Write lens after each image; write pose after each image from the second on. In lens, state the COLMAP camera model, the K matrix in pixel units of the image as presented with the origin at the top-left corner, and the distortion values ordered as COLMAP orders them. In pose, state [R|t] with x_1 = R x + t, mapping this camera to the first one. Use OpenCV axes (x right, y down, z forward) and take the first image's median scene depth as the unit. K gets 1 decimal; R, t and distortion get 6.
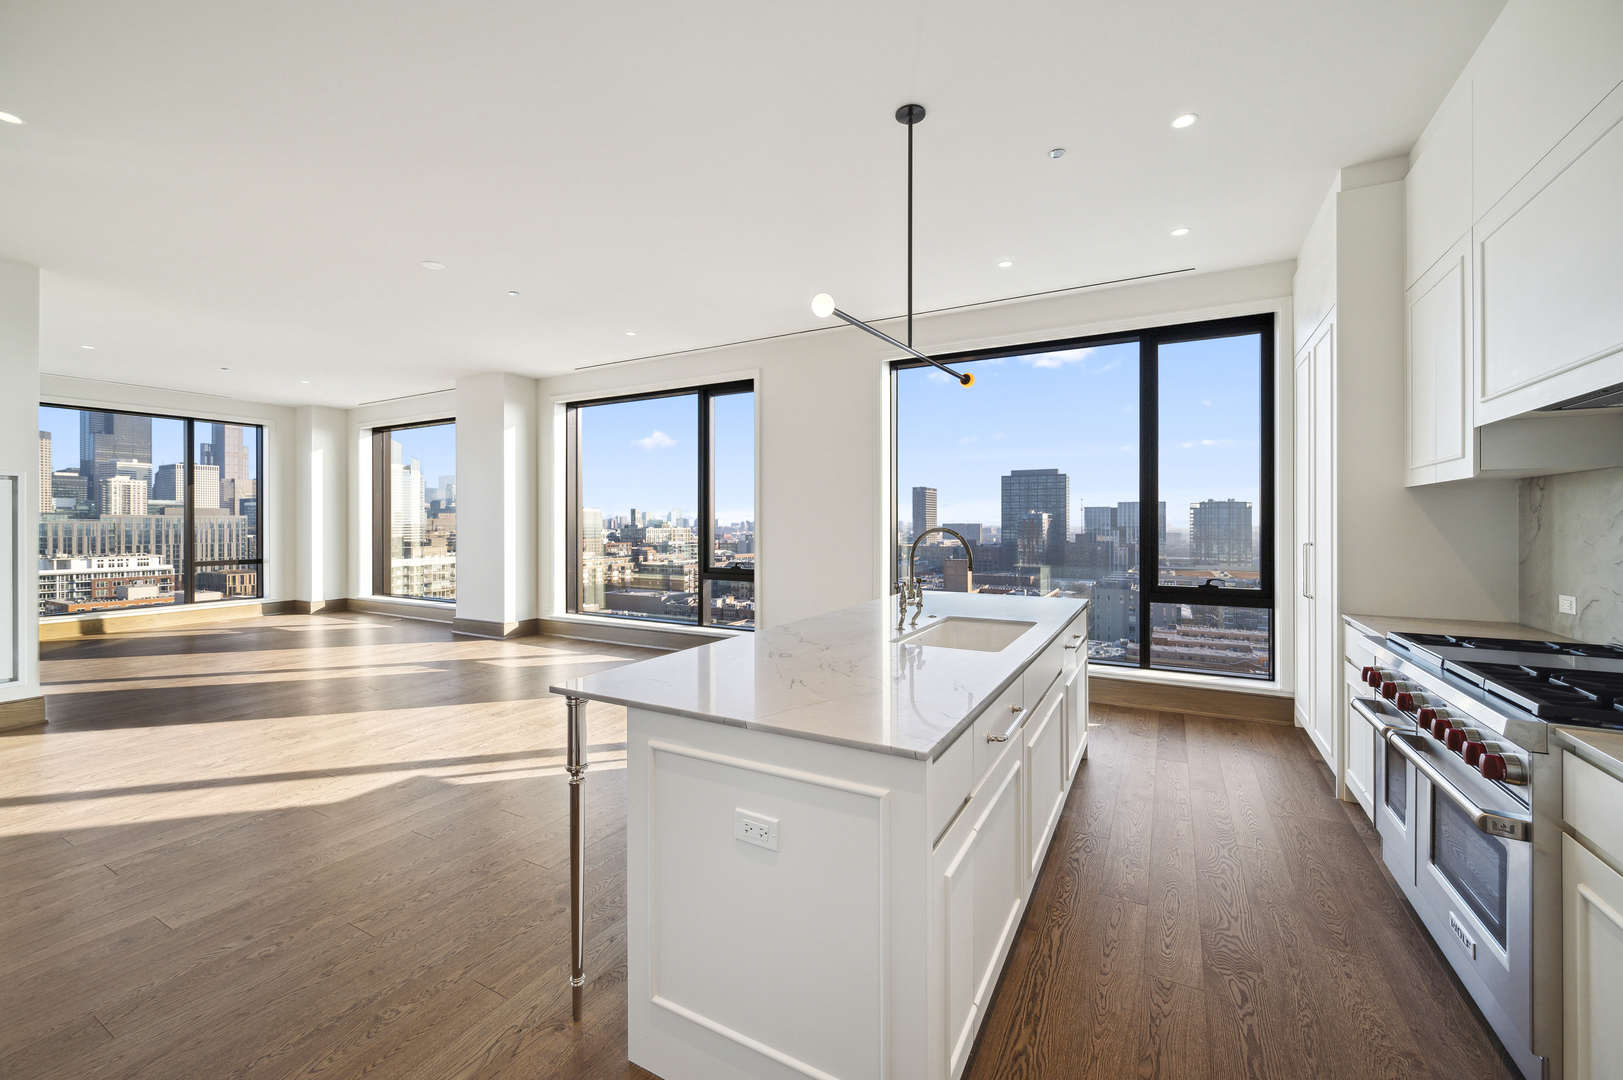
lens RADIAL K [[649.0, 0, 803.4], [0, 649.0, 528.7], [0, 0, 1]] dist [-0.005587, 0.002568]
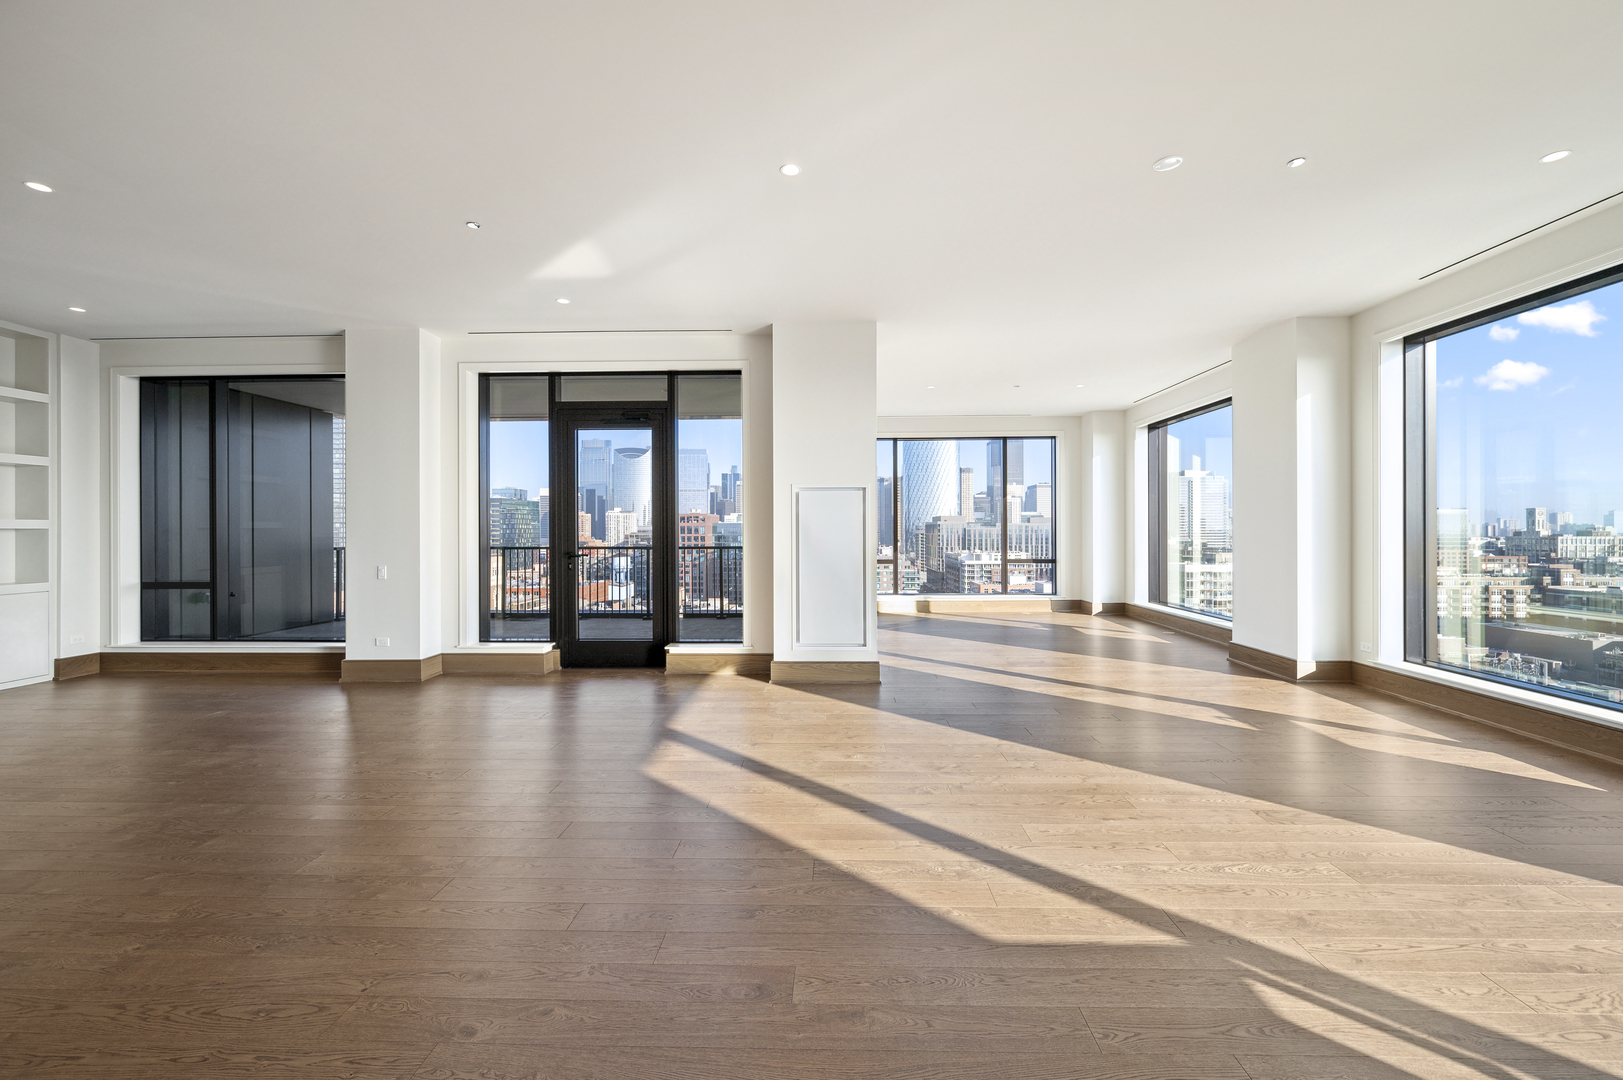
lens RADIAL K [[649.0, 0, 826.0], [0, 649.0, 526.8], [0, 0, 1]] dist [-0.005587, 0.002568]
pose [[0.467264, -0.003788, -0.884110, -0.051839], [-0.007008, 0.999944, -0.007989, 0.003669], [0.884090, 0.009929, 0.467211, 0.152151]]
